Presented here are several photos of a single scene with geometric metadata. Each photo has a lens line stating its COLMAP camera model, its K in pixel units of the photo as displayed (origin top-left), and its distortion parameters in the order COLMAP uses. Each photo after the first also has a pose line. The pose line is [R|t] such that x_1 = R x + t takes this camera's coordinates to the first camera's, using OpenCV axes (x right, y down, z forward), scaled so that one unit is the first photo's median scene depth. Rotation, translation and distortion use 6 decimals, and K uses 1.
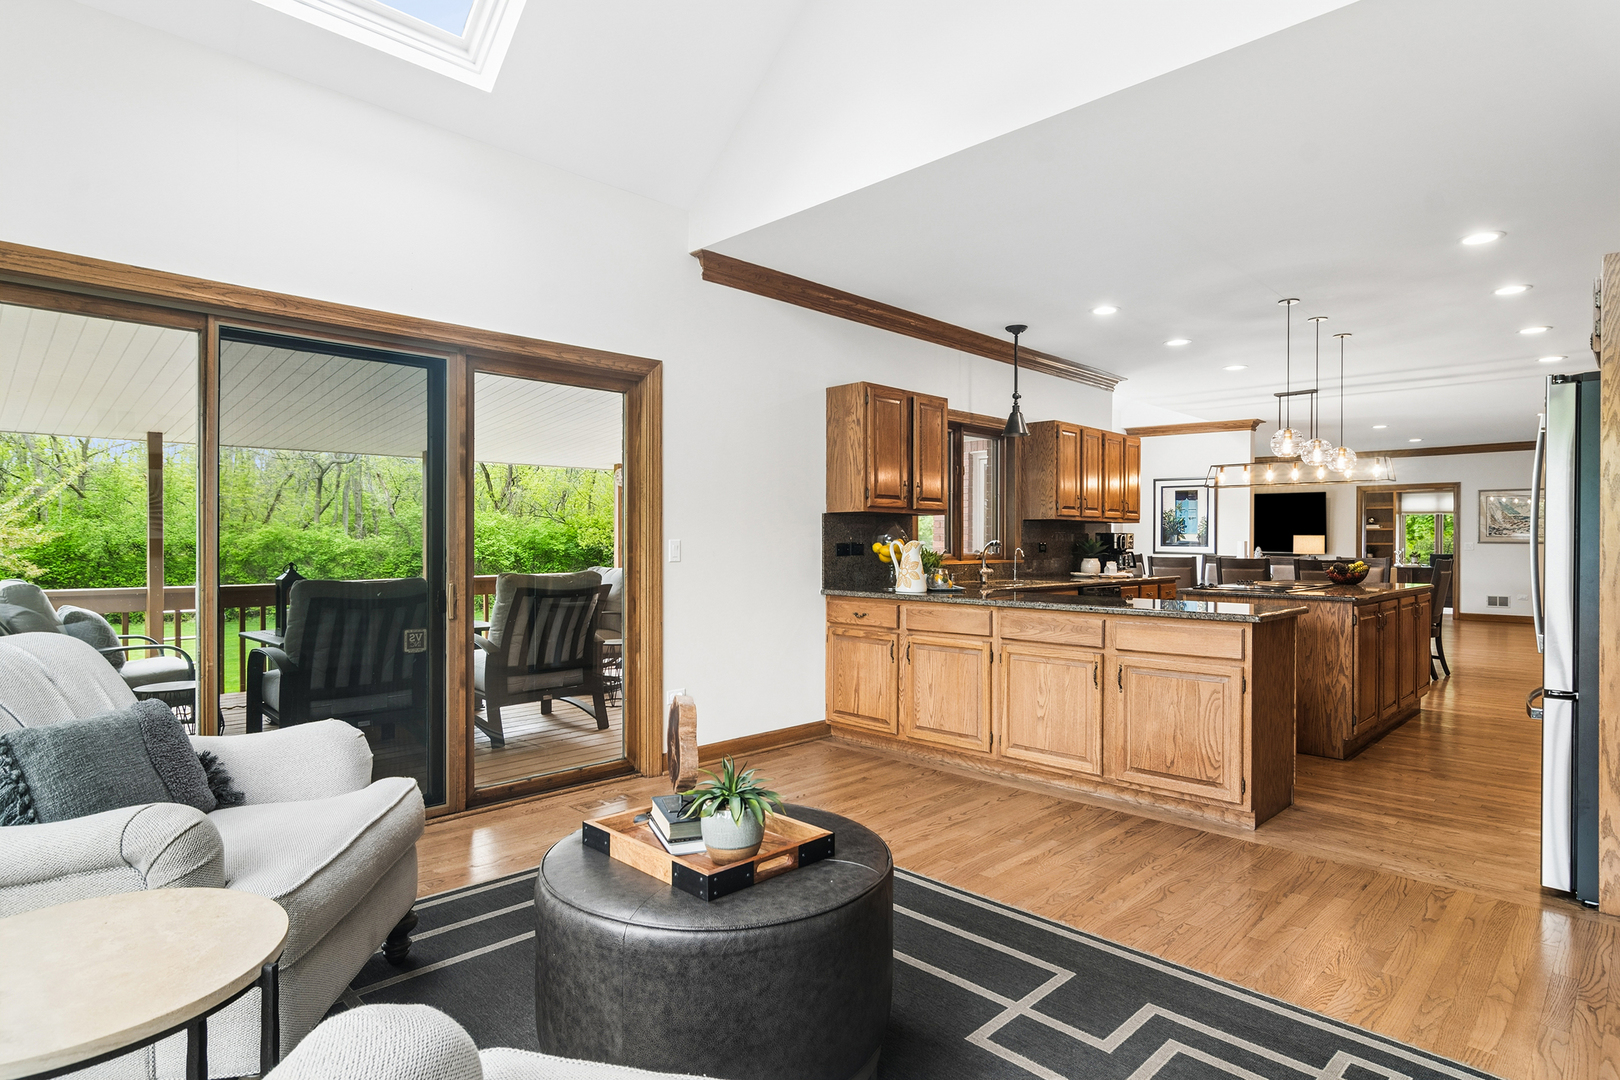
lens RADIAL K [[866.2, 0, 809.1], [0, 866.2, 546.2], [0, 0, 1]] dist [0.000050, 0.001346]
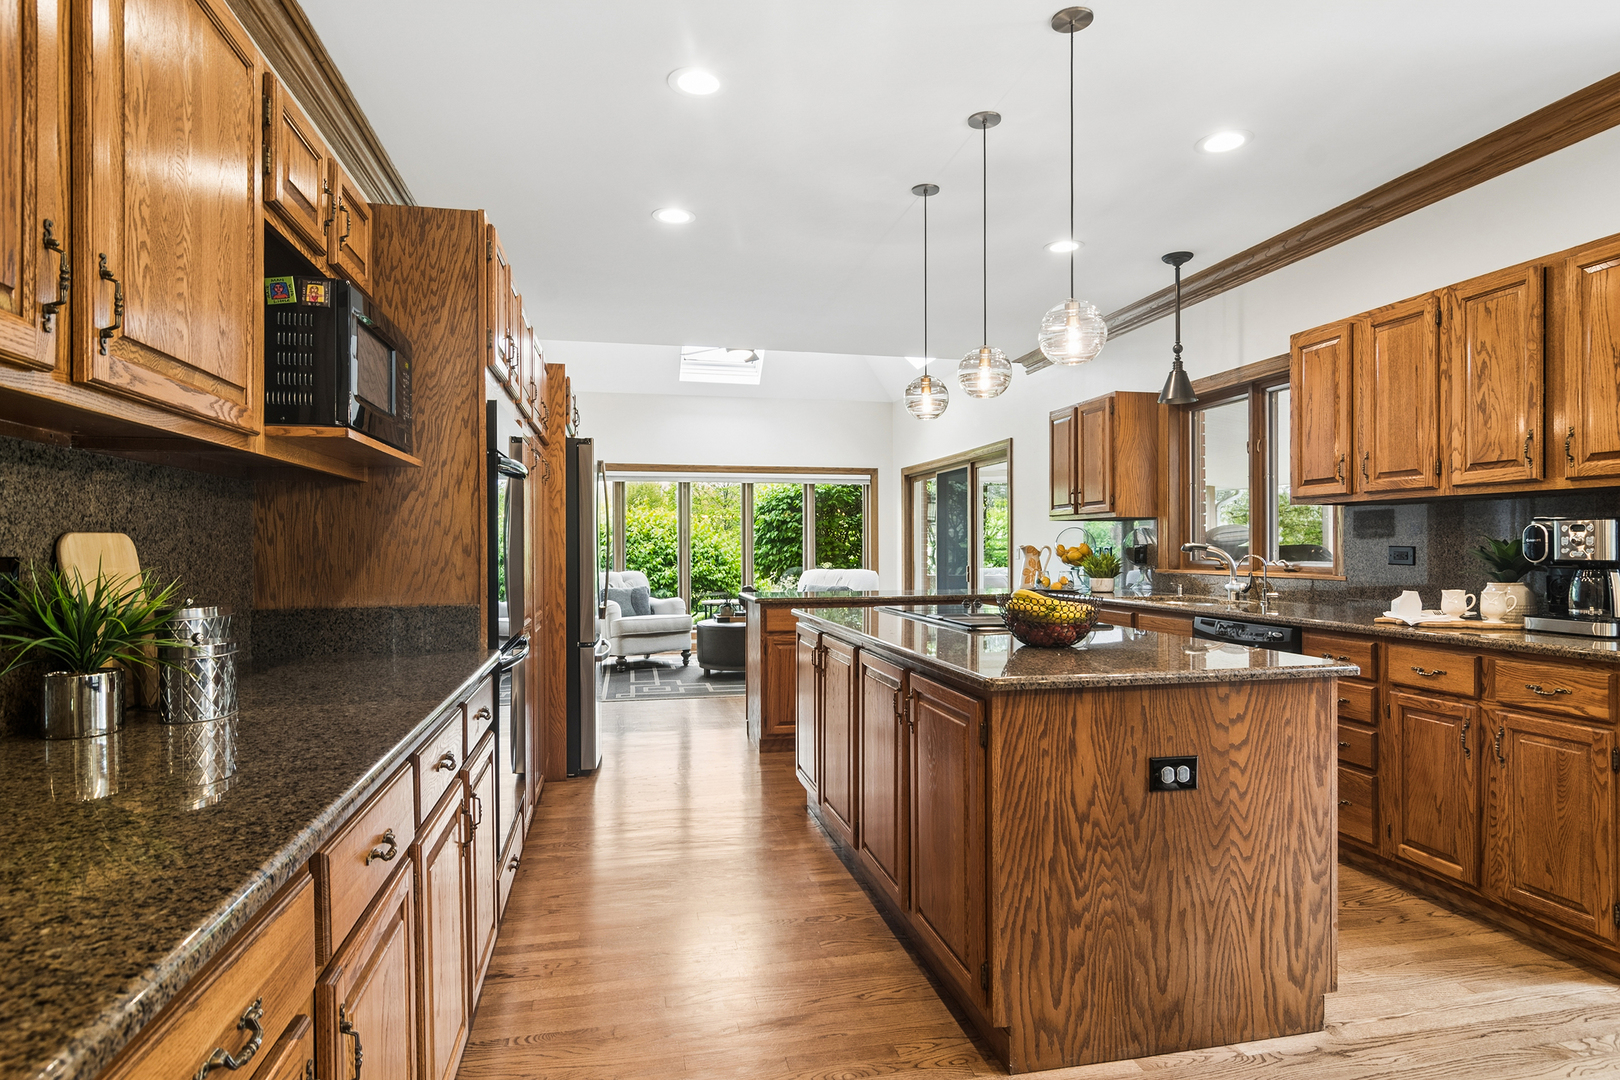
lens RADIAL K [[874.1, 0, 813.6], [0, 874.1, 549.0], [0, 0, 1]] dist [-0.001873, 0.000020]
pose [[-0.539638, 0.000470, -0.841897, 0.574007], [-0.002697, 0.999994, 0.002287, -0.001385], [0.841893, 0.003504, -0.539633, 0.632398]]
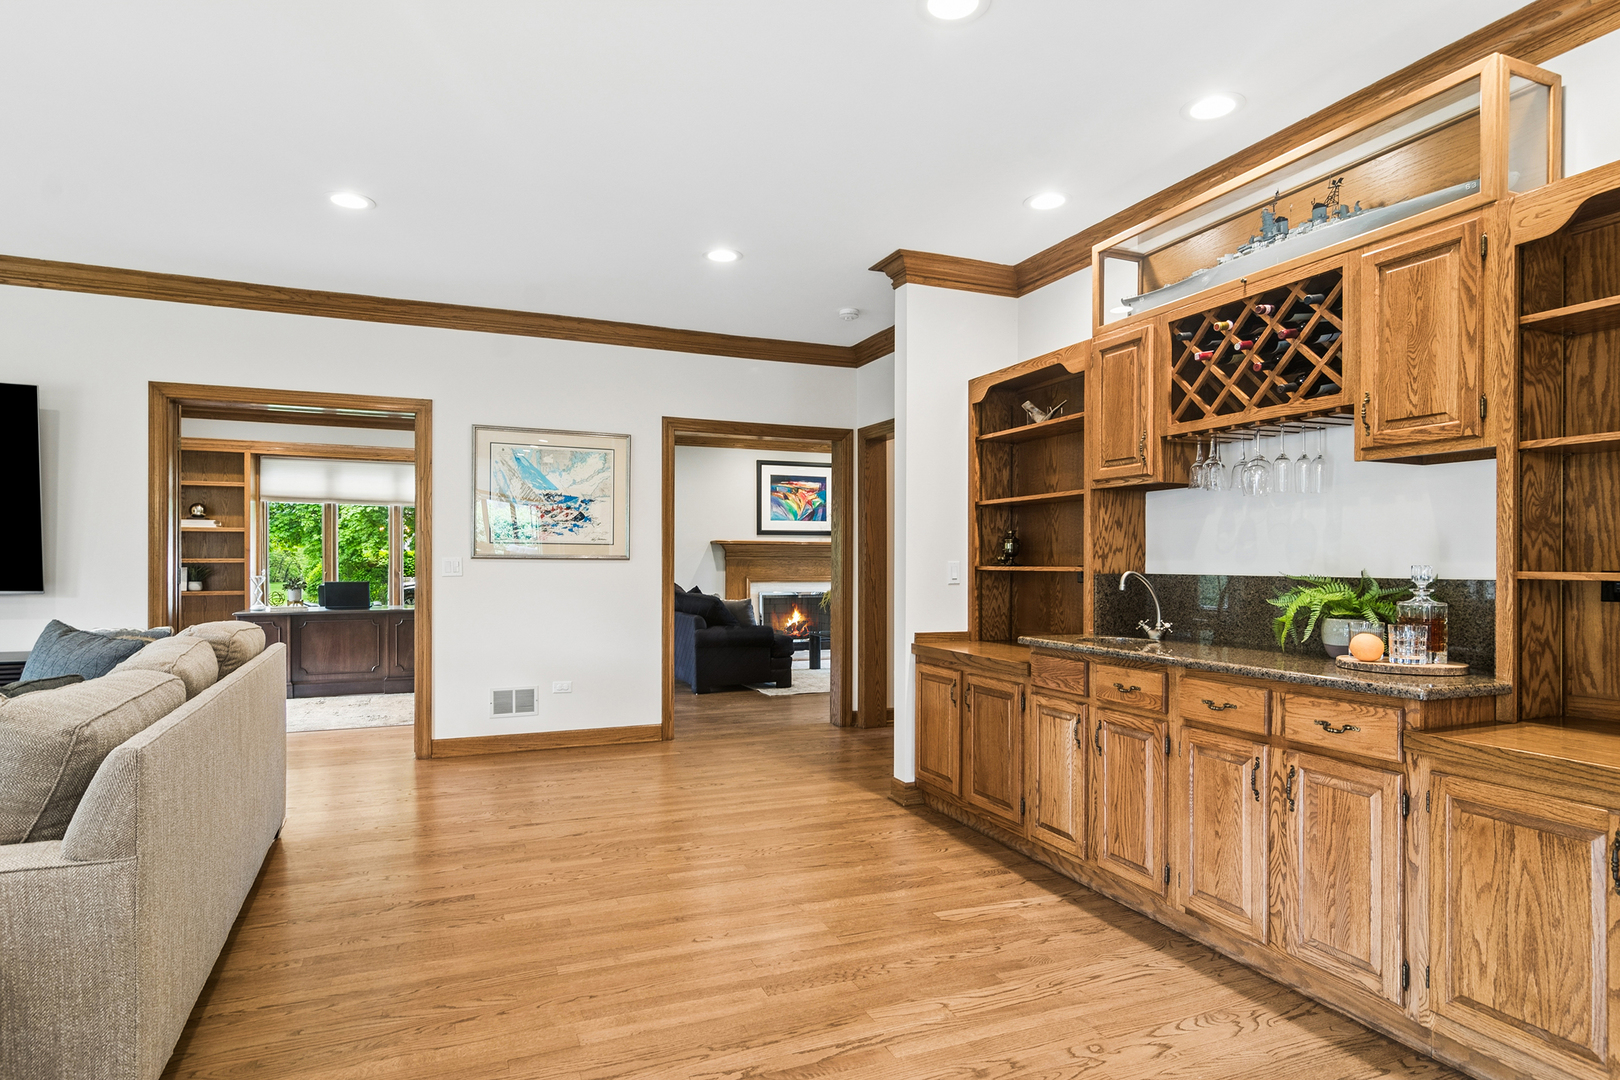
lens RADIAL K [[879.2, 0, 805.3], [0, 879.2, 563.6], [0, 0, 1]] dist [-0.000913, -0.000185]
pose [[0.382326, -0.004691, 0.924016, 0.553292], [0.003134, 0.999988, 0.003780, -0.003029], [-0.924022, 0.001450, 0.382336, 0.850010]]
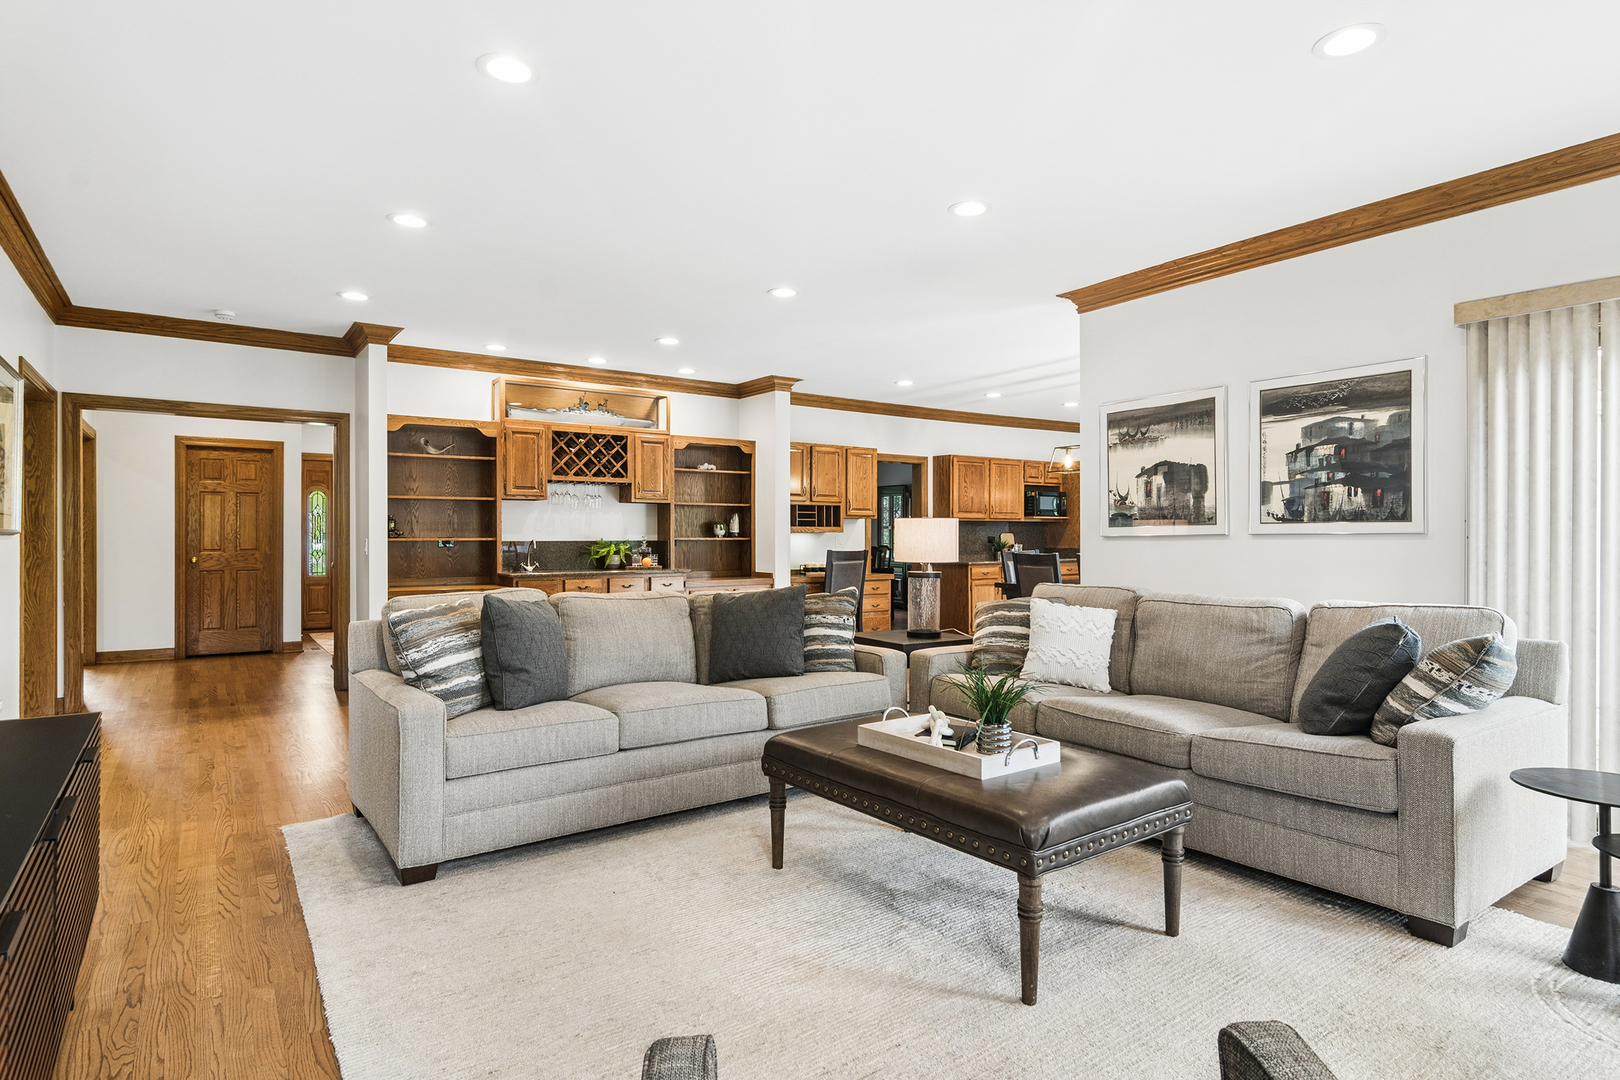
lens RADIAL K [[872.5, 0, 811.0], [0, 872.5, 532.7], [0, 0, 1]] dist [-0.000734, 0.000260]
pose [[-0.984019, -0.004037, 0.178019, 0.557842], [-0.003274, 0.999984, 0.004580, -0.007683], [-0.178034, 0.003924, -0.984016, 1.475727]]
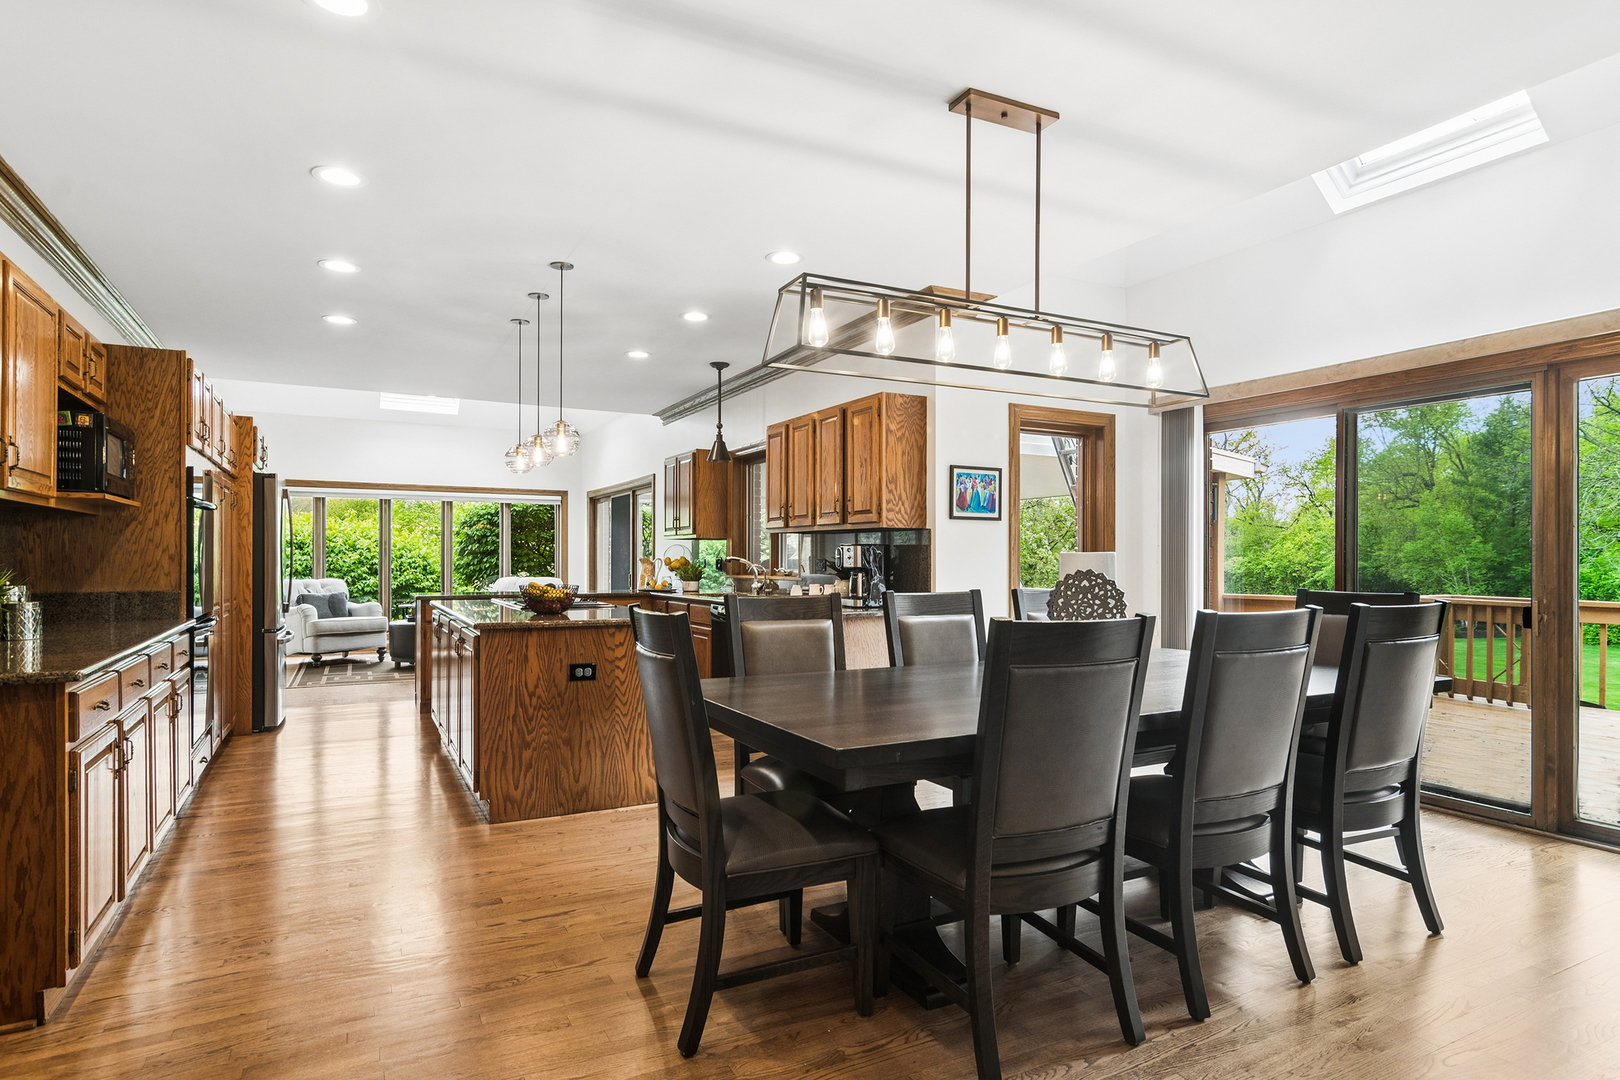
lens RADIAL K [[875.9, 0, 808.3], [0, 875.9, 558.7], [0, 0, 1]] dist [0.002569, 0.001404]
pose [[-0.298000, -0.004716, -0.954554, 0.703172], [-0.009094, 0.999956, -0.002101, -0.001531], [0.954523, 0.008054, -0.298030, 0.798665]]
